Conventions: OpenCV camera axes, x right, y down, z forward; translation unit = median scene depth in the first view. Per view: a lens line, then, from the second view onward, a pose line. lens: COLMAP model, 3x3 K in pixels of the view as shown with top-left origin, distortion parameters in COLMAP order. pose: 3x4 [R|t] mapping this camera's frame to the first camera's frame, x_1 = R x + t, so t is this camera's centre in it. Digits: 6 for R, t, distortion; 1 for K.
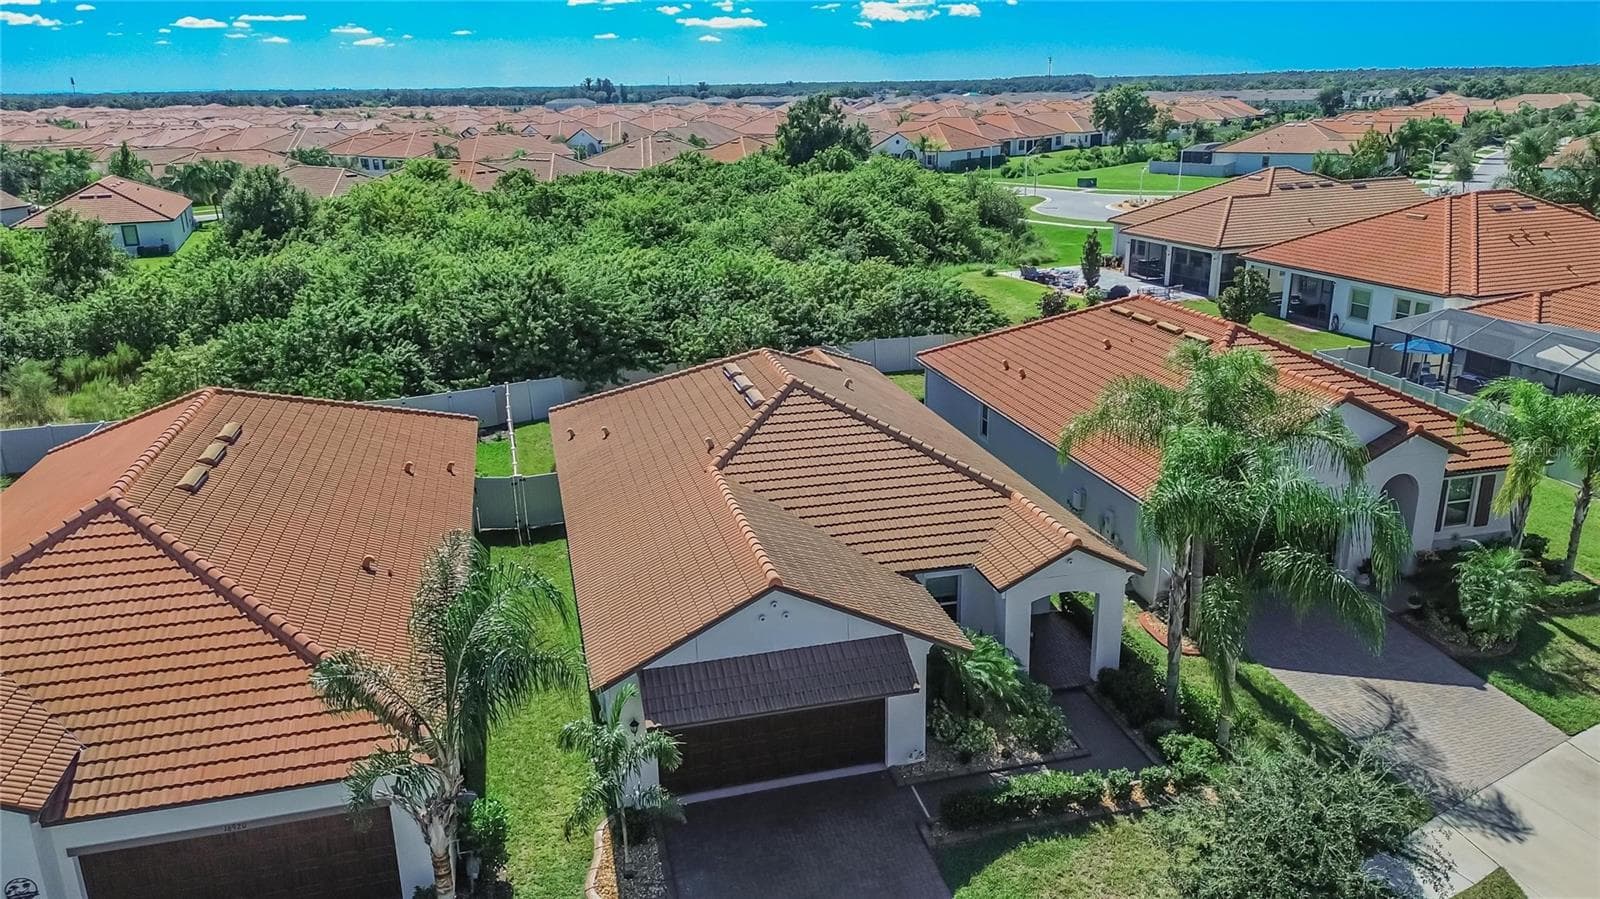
lens RADIAL K [[1133.4, 0, 802.5], [0, 1133.4, 448.1], [0, 0, 1]] dist [0.068411, -0.084840]
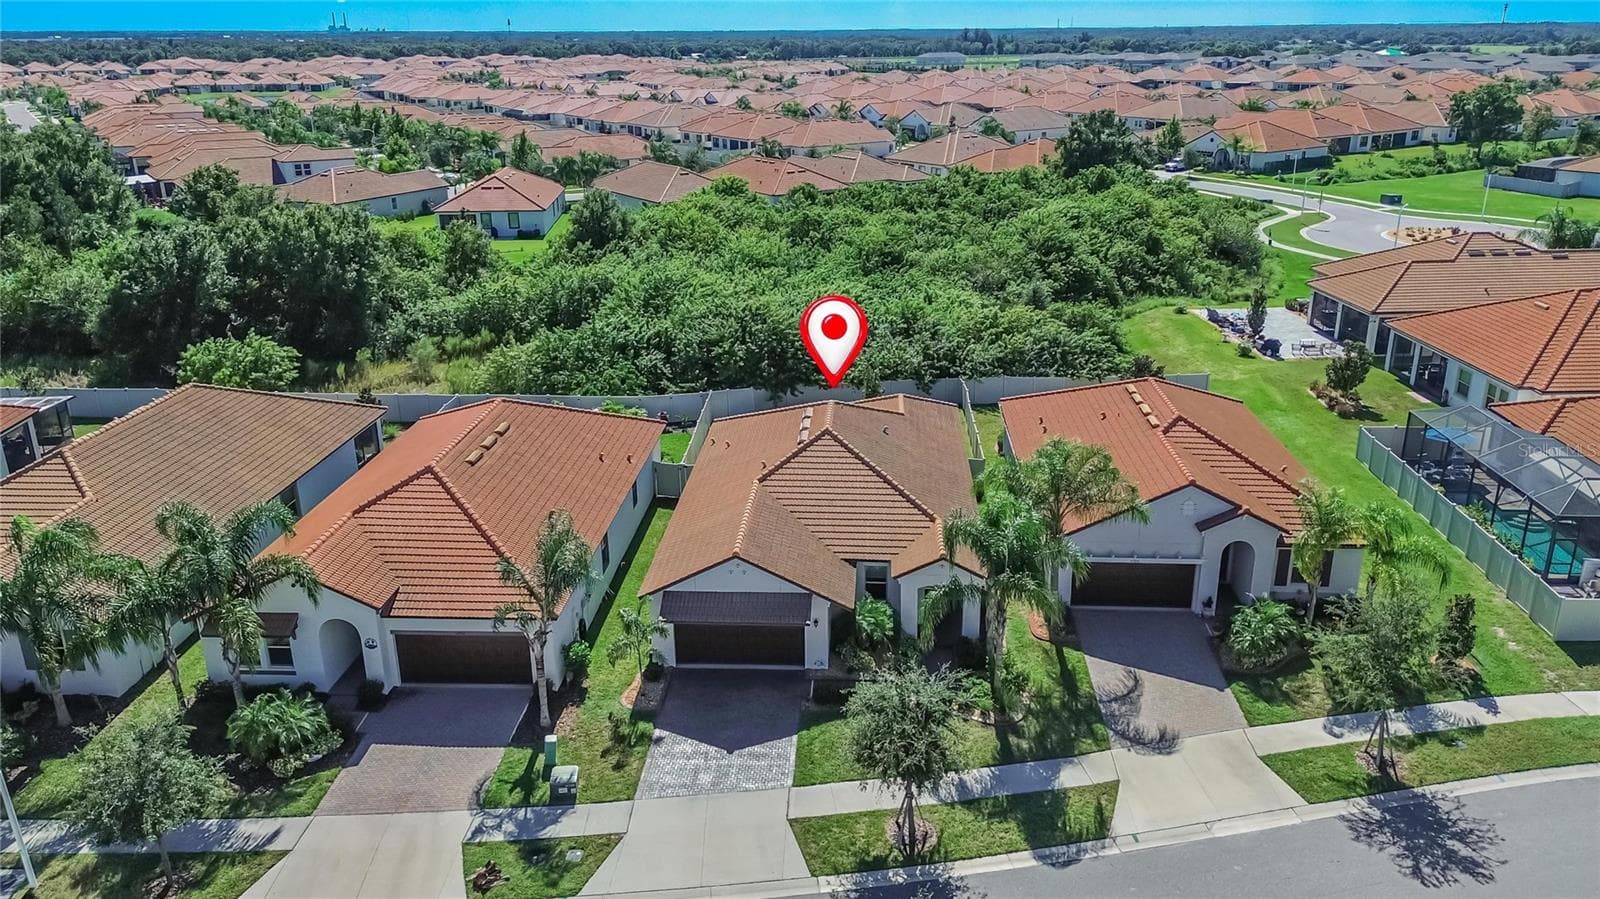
lens RADIAL K [[1166.4, 0, 814.3], [0, 1166.4, 447.1], [0, 0, 1]] dist [0.070321, -0.083216]
pose [[0.953545, 0.111416, -0.279891, 0.224147], [-0.101485, 0.993591, 0.049775, -0.059471], [0.283643, -0.019058, 0.958741, -0.285112]]
